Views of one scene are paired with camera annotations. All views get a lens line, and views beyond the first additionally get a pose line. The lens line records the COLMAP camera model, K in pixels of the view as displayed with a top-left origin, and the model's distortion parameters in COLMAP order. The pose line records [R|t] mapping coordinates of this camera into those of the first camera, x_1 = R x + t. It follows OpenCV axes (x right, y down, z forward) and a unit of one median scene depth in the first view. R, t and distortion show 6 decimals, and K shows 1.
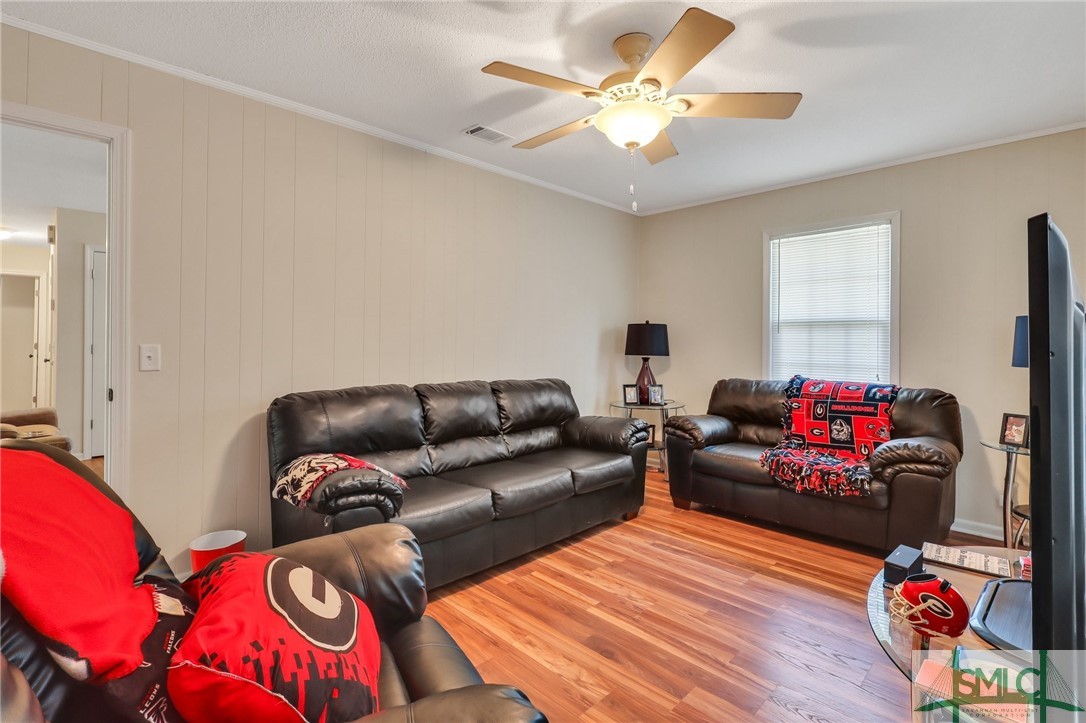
lens RADIAL K [[508.3, 0, 533.0], [0, 508.3, 337.5], [0, 0, 1]] dist [0.005158, -0.000615]
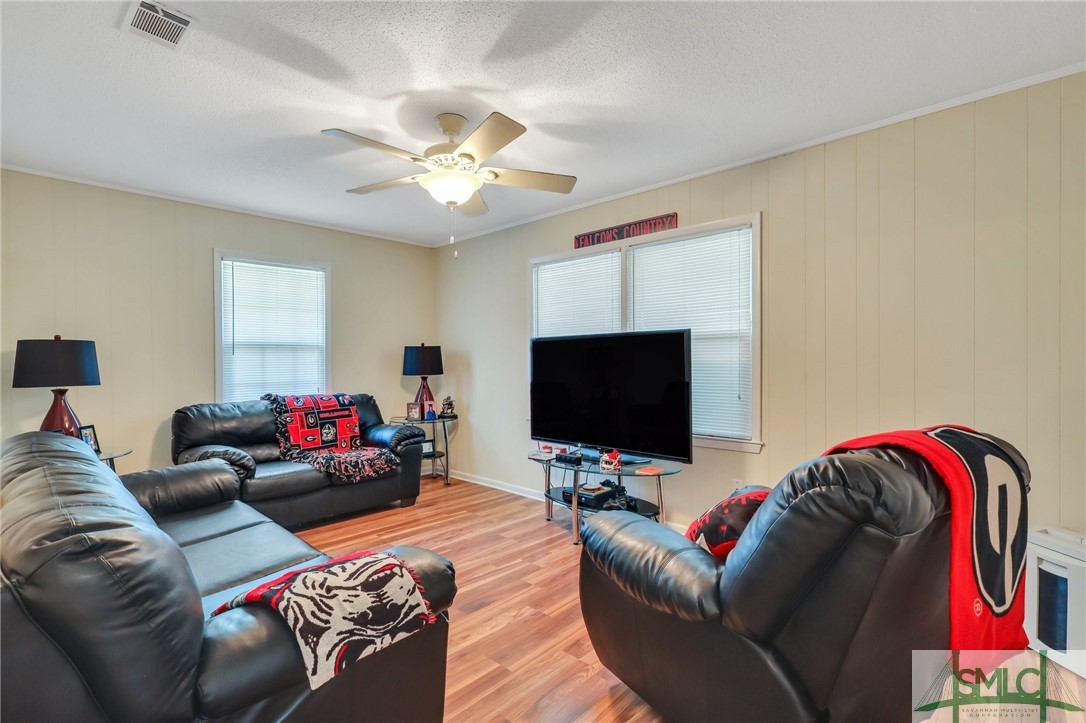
lens RADIAL K [[508.3, 0, 535.3], [0, 508.3, 366.2], [0, 0, 1]] dist [0.005158, -0.000615]
pose [[-0.033424, -0.018680, 0.999267, -0.696203], [0.003664, 0.999816, 0.018813, -0.003477], [-0.999435, 0.004291, -0.033350, 0.558799]]
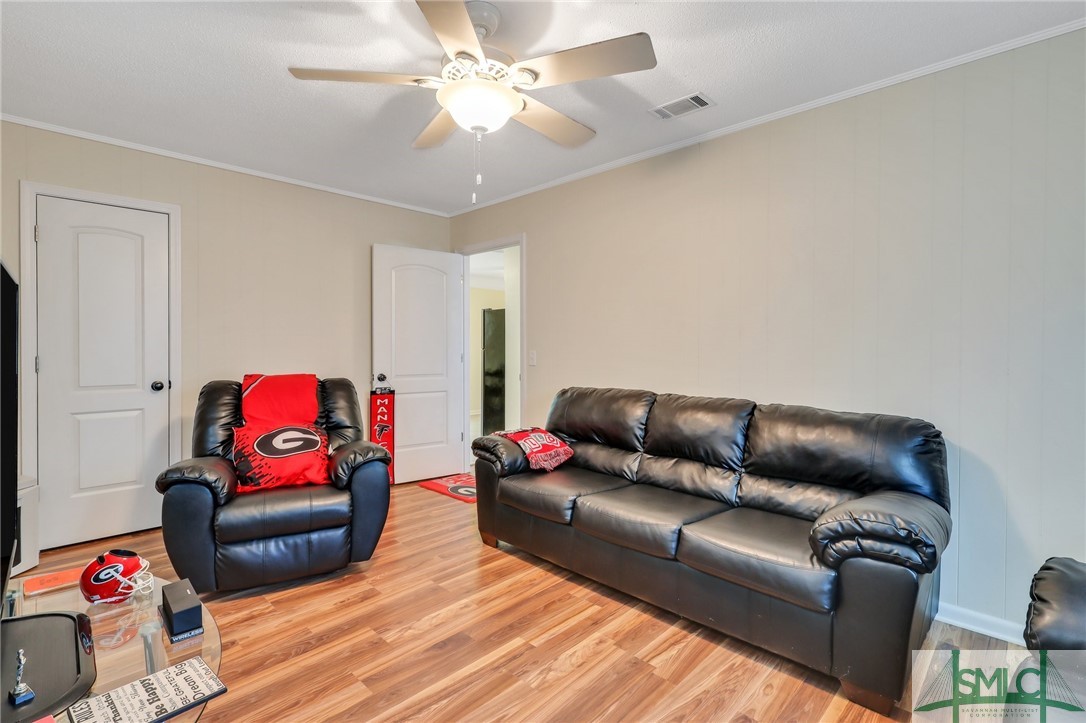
lens RADIAL K [[508.3, 0, 547.6], [0, 508.3, 350.9], [0, 0, 1]] dist [0.005158, -0.000615]
pose [[0.039590, 0.006356, -0.999196, 0.739572], [0.002335, 0.999976, 0.006454, 0.003195], [0.999213, -0.002588, 0.039574, 0.725370]]
